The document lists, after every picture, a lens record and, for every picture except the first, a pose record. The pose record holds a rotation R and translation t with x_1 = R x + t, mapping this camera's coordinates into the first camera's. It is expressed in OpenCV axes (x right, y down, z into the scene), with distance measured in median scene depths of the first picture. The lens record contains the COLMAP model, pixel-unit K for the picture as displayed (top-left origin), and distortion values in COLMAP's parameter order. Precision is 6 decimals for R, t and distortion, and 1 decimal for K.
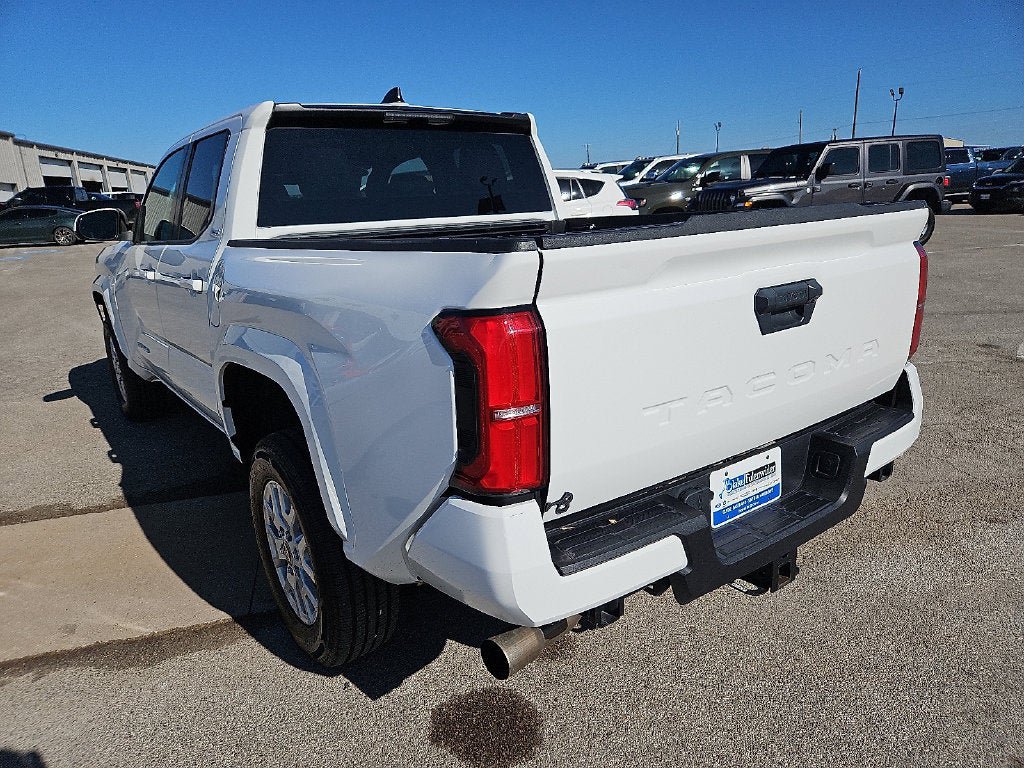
lens RADIAL K [[692.0, 0, 514.2], [0, 692.0, 401.0], [0, 0, 1]] dist [0.070642, -0.061112]
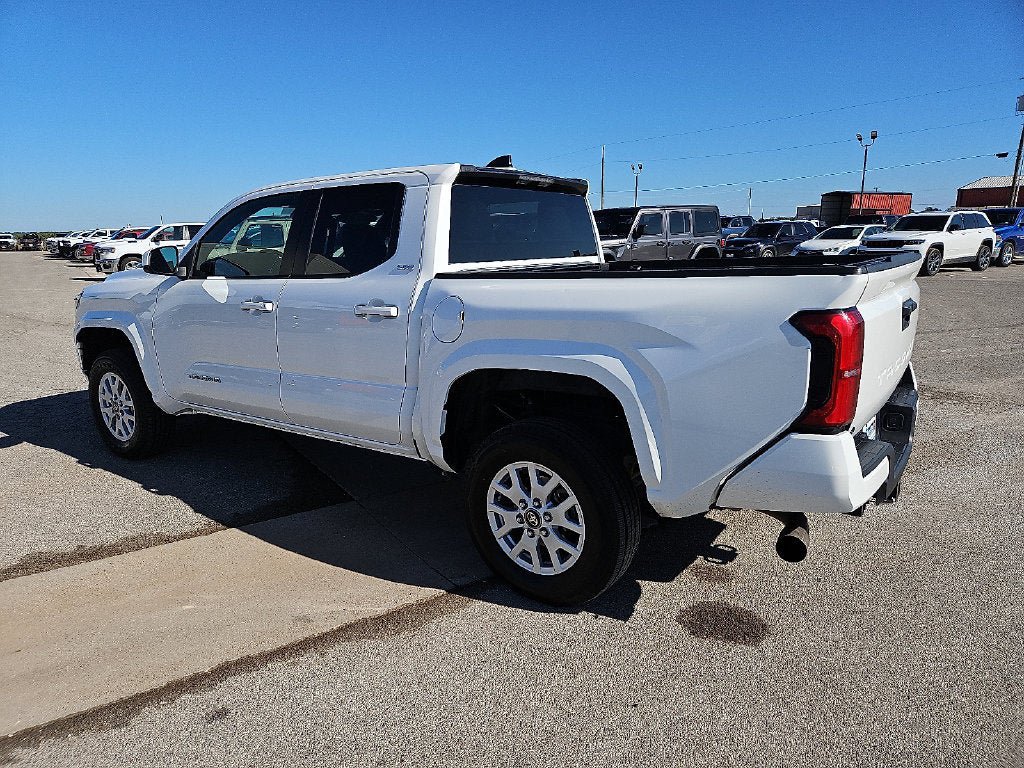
lens RADIAL K [[665.5, 0, 537.8], [0, 665.5, 391.4], [0, 0, 1]] dist [0.093453, -0.049137]
pose [[0.954807, -0.038028, 0.294783, -0.744023], [0.059395, 0.996189, -0.063869, 0.075088], [-0.291231, 0.078492, 0.953427, -0.185191]]
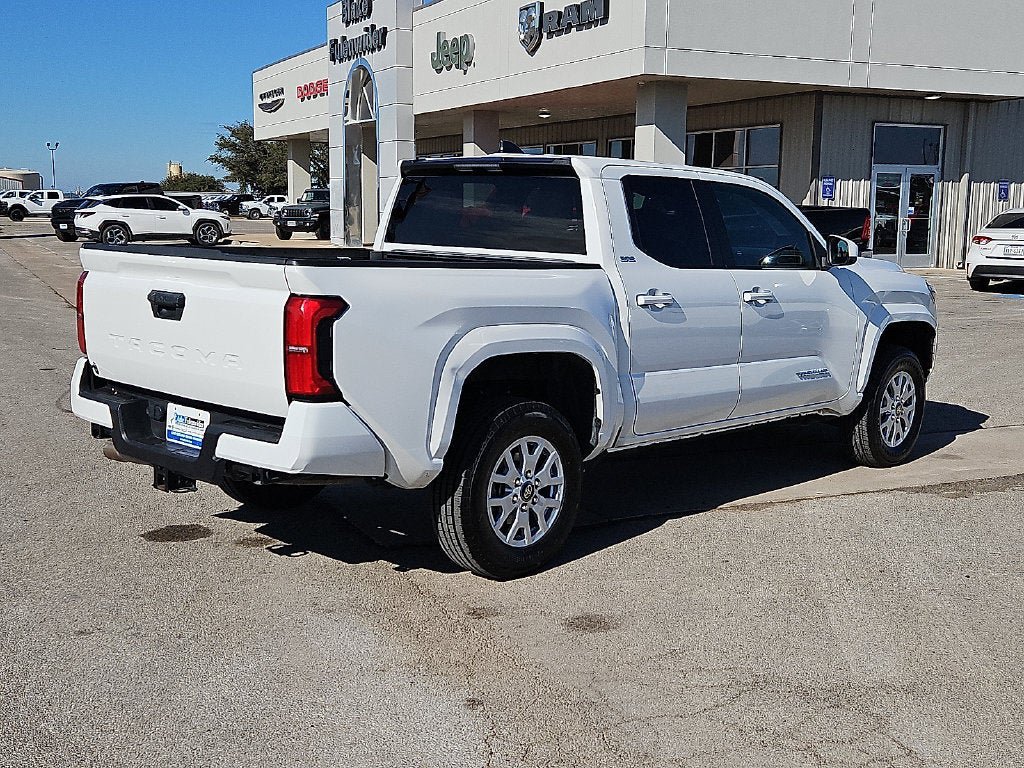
lens RADIAL K [[1203.7, 0, 512.0], [0, 1203.7, 384.0], [0, 0, 1]] dist [0.082583, -0.000658]
pose [[0.175087, 0.190327, -0.965981, 2.802384], [-0.306378, 0.942956, 0.130258, -0.490135], [0.935669, 0.273148, 0.223411, 0.992873]]
